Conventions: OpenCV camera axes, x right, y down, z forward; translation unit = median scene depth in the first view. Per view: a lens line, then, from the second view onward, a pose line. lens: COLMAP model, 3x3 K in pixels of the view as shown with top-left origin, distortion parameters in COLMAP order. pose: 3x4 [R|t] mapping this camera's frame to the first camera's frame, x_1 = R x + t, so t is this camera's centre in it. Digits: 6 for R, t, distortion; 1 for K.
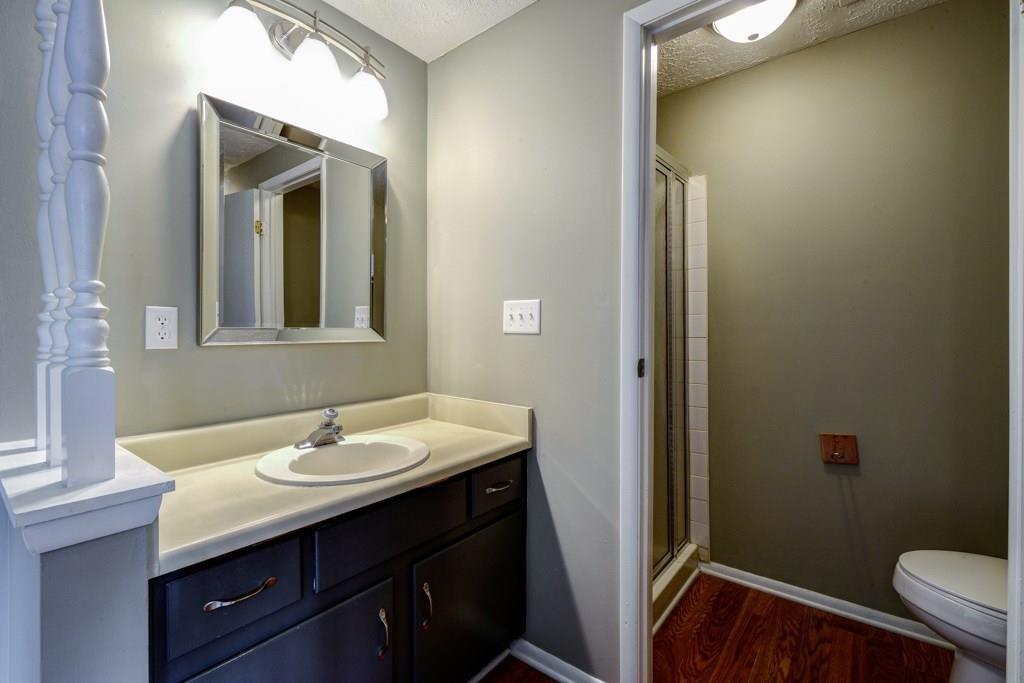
lens RADIAL K [[453.9, 0, 513.7], [0, 453.9, 335.9], [0, 0, 1]] dist [-0.011660, 0.000739]
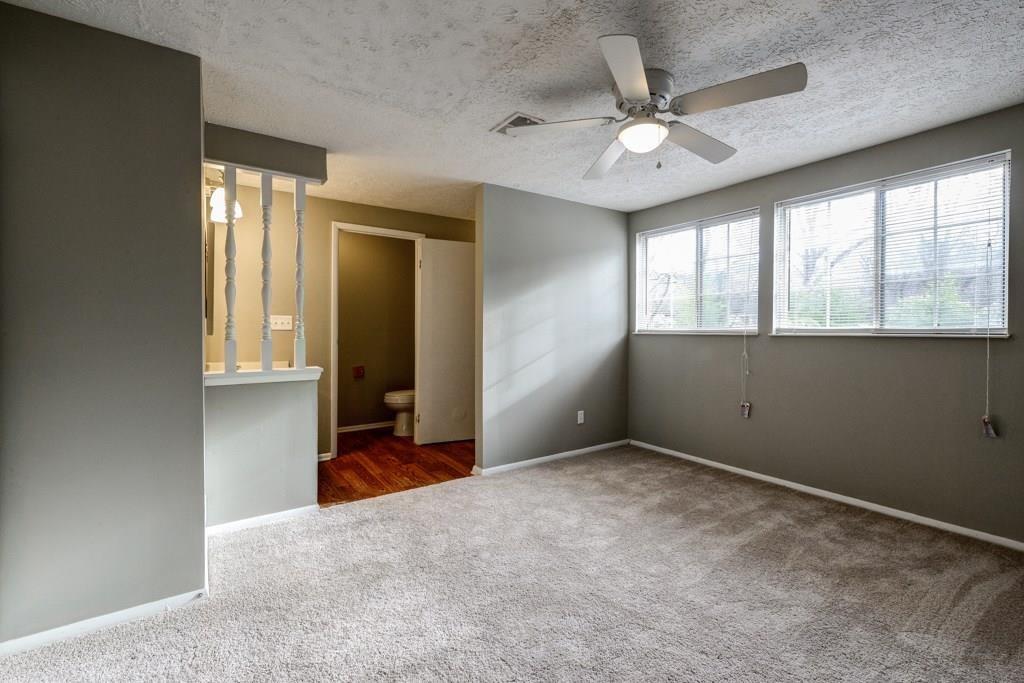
lens RADIAL K [[453.9, 0, 514.4], [0, 453.9, 334.8], [0, 0, 1]] dist [-0.011660, 0.000739]
pose [[0.292557, -0.007317, 0.956220, -1.921927], [0.006244, 0.999964, 0.005741, 0.013344], [-0.956228, 0.004291, 0.292592, -0.857656]]
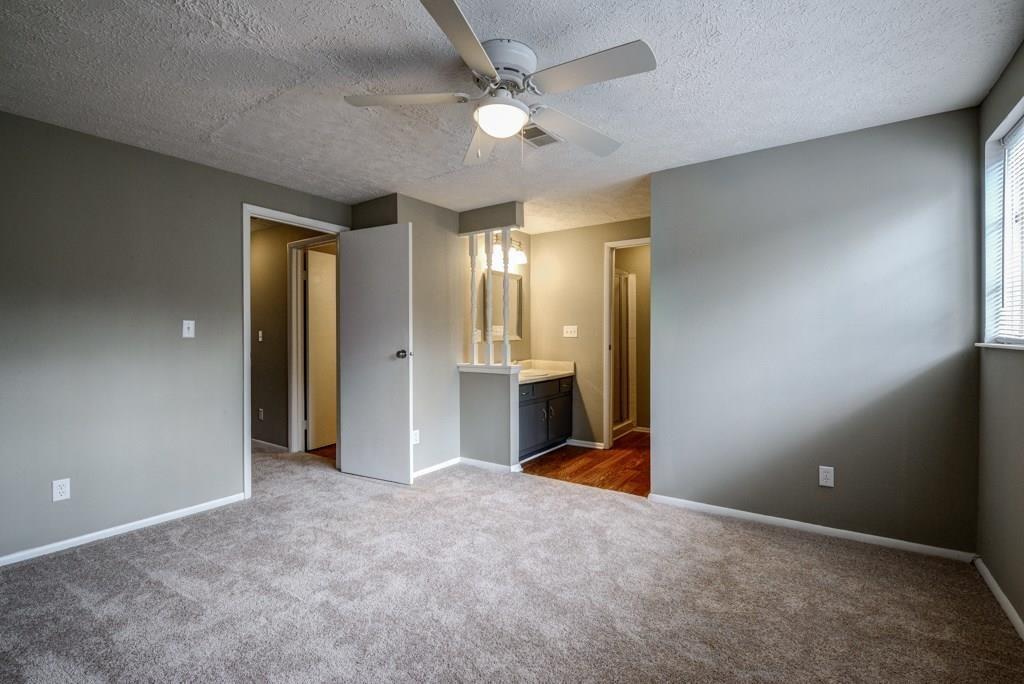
lens RADIAL K [[453.9, 0, 512.5], [0, 453.9, 339.5], [0, 0, 1]] dist [-0.011660, 0.000739]
pose [[0.997788, -0.000943, 0.066467, -0.580640], [0.000695, 0.999993, 0.003758, -0.002280], [-0.066470, -0.003703, 0.997782, -2.019803]]
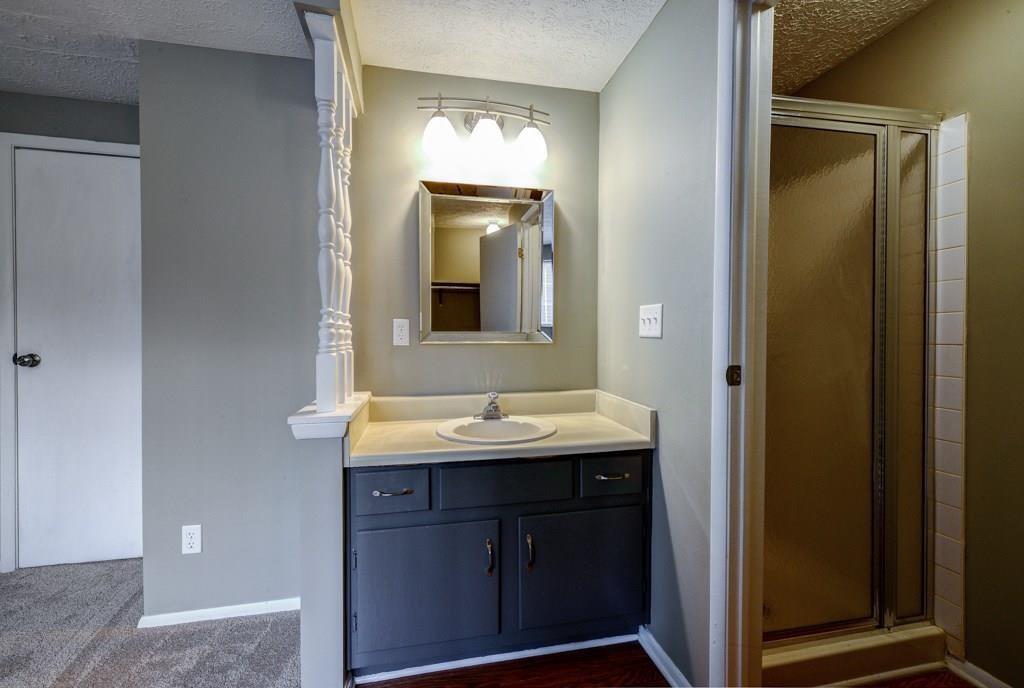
lens RADIAL K [[453.9, 0, 507.9], [0, 453.9, 345.8], [0, 0, 1]] dist [-0.011660, 0.000739]
pose [[0.760924, 0.017491, -0.648605, 0.452350], [-0.007940, 0.999813, 0.017647, -0.001202], [0.648793, -0.008279, 0.760920, 0.005596]]
